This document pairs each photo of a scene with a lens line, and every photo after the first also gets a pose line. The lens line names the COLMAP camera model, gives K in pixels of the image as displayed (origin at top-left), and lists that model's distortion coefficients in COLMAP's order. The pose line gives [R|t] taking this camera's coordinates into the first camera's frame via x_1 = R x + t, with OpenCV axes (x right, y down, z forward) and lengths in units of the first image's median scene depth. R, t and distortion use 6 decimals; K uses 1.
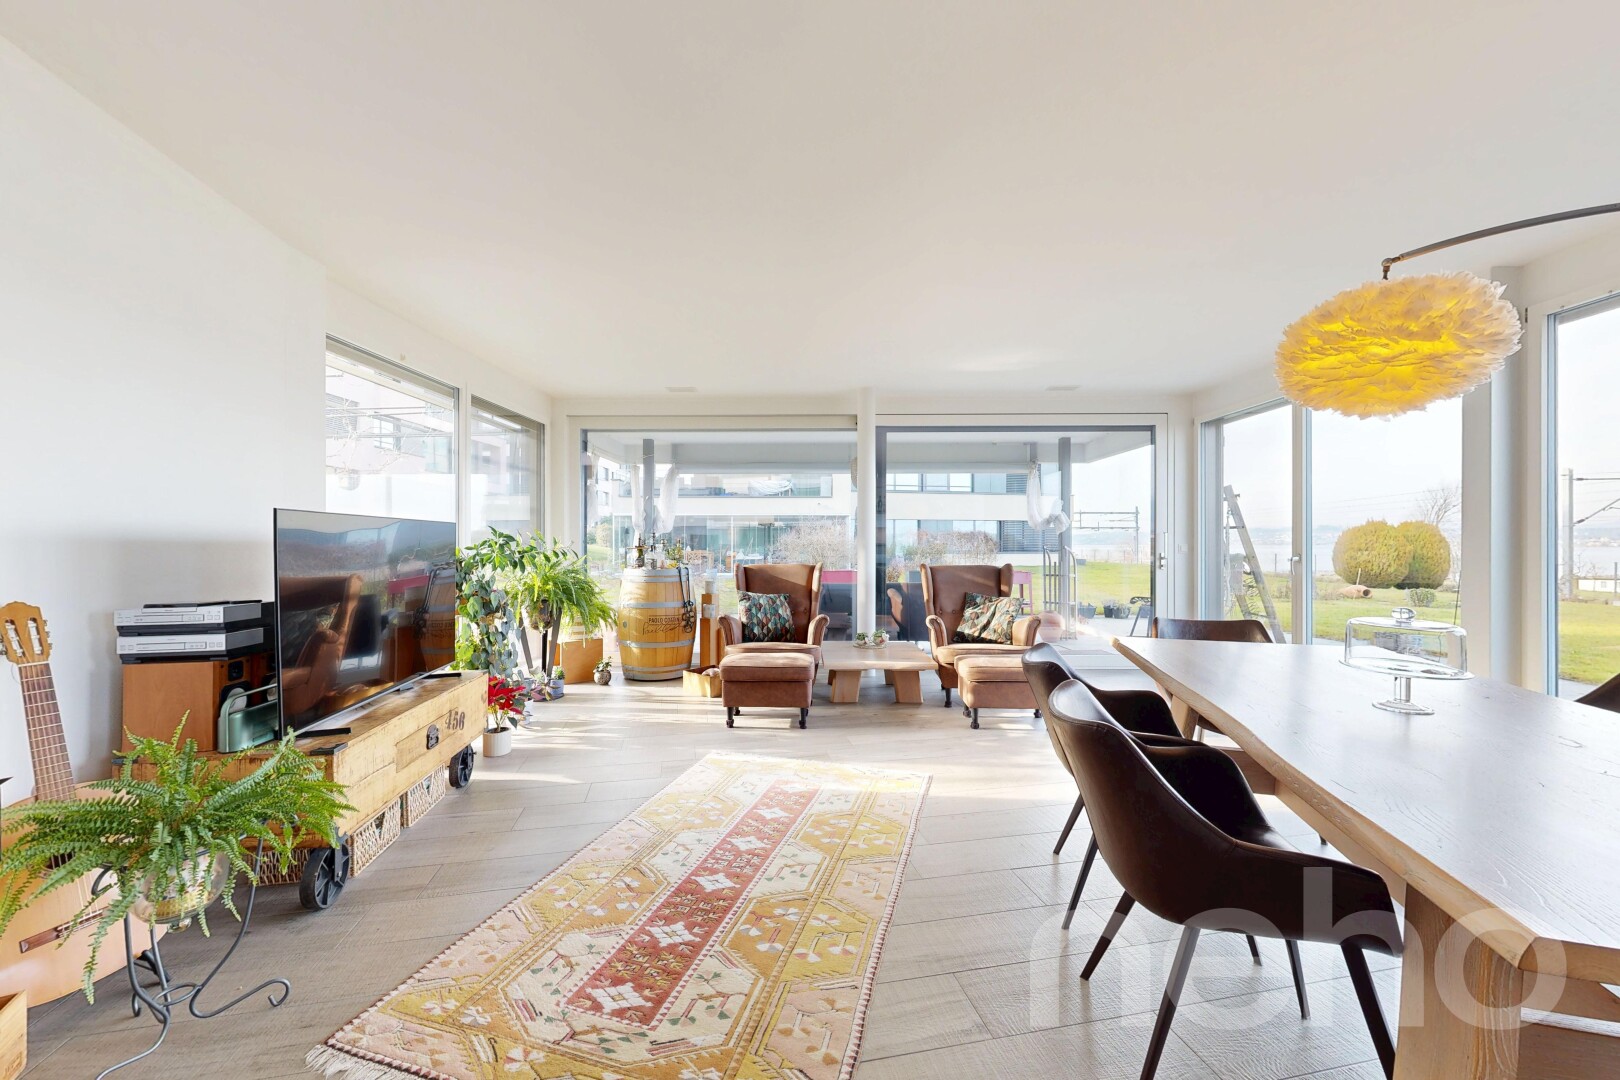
lens RADIAL K [[611.1, 0, 809.0], [0, 611.1, 543.7], [0, 0, 1]] dist [0.007586, -0.000080]
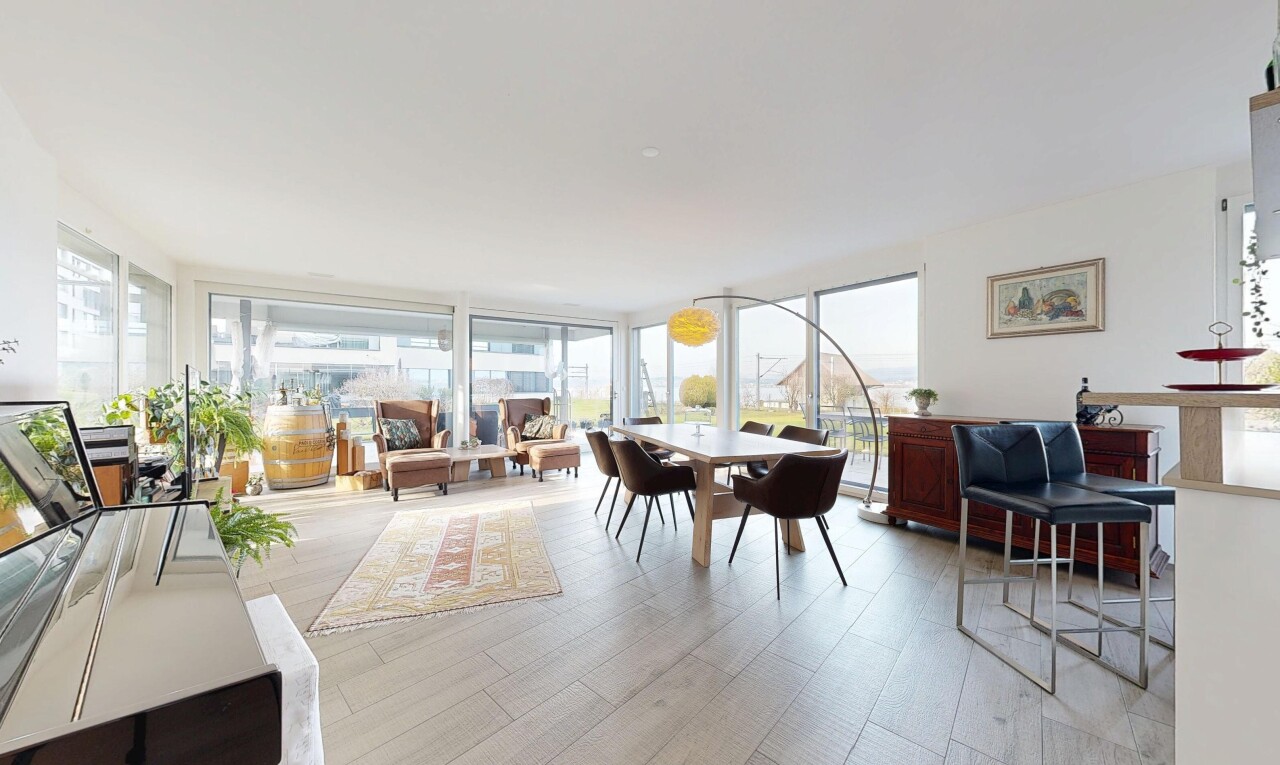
lens RADIAL K [[433.7, 0, 640.1], [0, 433.7, 385.0], [0, 0, 1]] dist [-0.000512, 0.000067]
pose [[0.815578, 0.000370, 0.578647, -0.206021], [0.001763, 0.999994, -0.003124, -0.000044], [-0.578644, 0.003567, 0.815572, -0.232768]]
